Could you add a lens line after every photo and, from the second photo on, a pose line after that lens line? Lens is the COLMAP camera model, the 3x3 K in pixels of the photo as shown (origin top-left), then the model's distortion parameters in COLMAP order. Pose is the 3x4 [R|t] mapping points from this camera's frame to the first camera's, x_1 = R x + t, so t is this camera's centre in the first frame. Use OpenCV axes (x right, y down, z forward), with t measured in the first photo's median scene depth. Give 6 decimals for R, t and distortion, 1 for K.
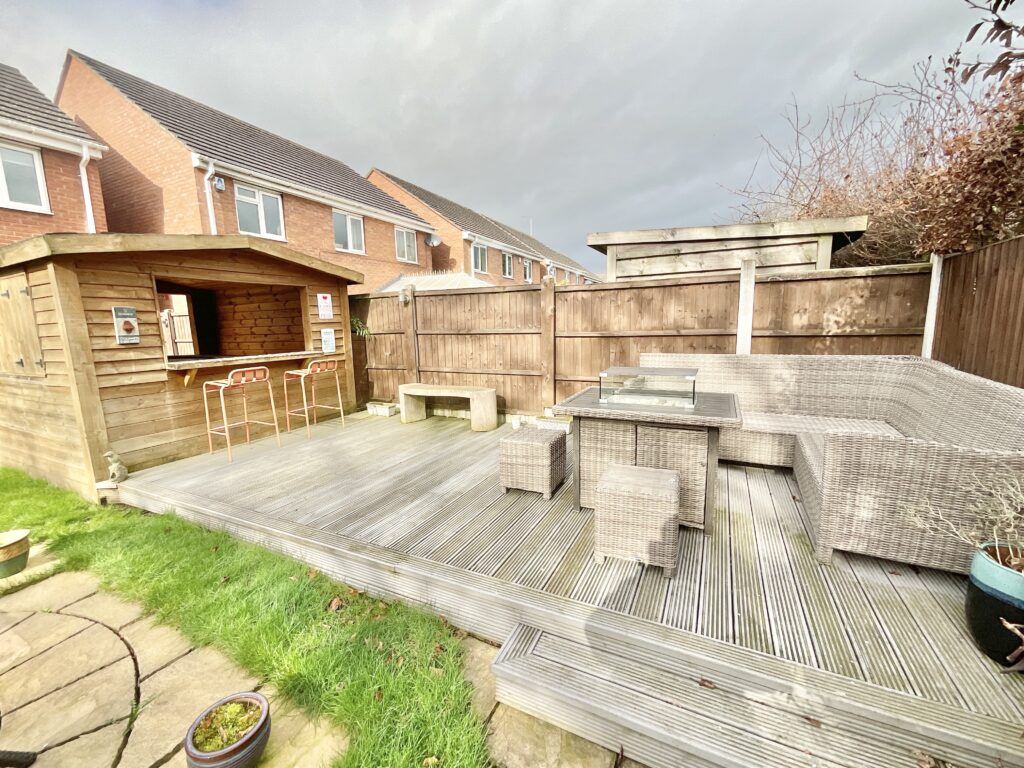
lens RADIAL K [[415.8, 0, 509.2], [0, 415.8, 381.5], [0, 0, 1]] dist [0.002729, -0.000598]
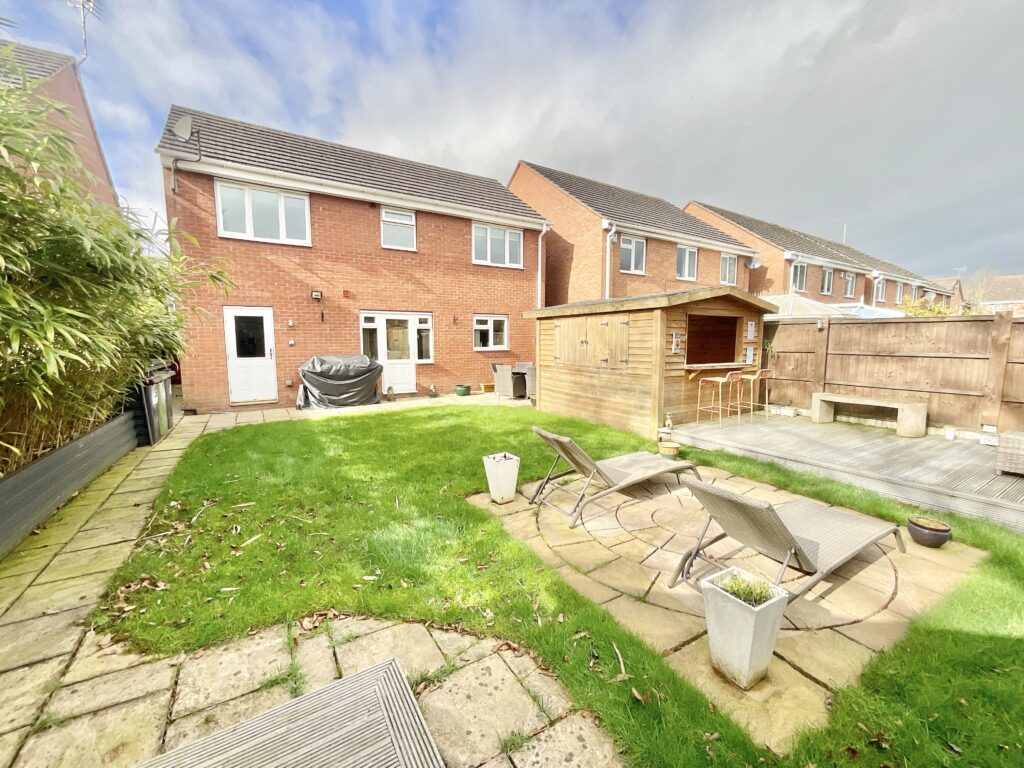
lens RADIAL K [[415.8, 0, 512.2], [0, 415.8, 383.3], [0, 0, 1]] dist [0.002729, -0.000598]
pose [[0.852431, 0.082993, -0.516212, -0.355361], [-0.097986, 0.995186, -0.001807, 0.065017], [0.513577, 0.052122, 0.856459, -0.515846]]
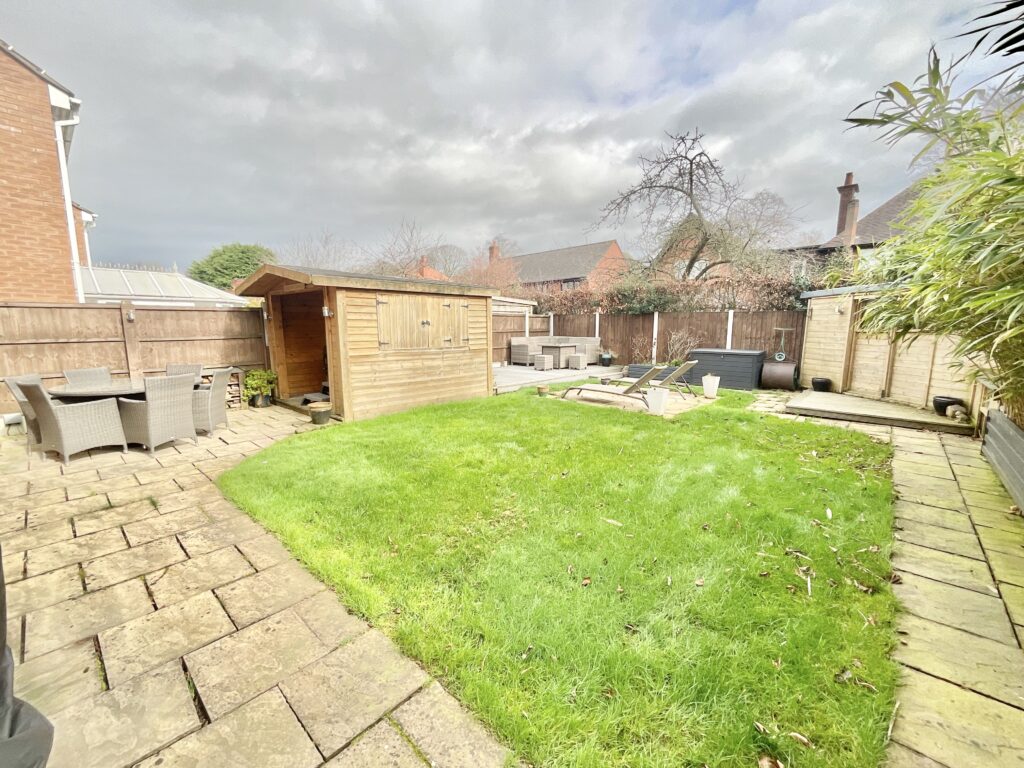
lens RADIAL K [[415.8, 0, 508.1], [0, 415.8, 385.7], [0, 0, 1]] dist [0.002729, -0.000598]
pose [[0.269981, -0.111509, 0.956387, -1.906974], [0.133419, 0.988022, 0.077534, 0.032513], [-0.953577, 0.106667, 0.281625, 0.130387]]
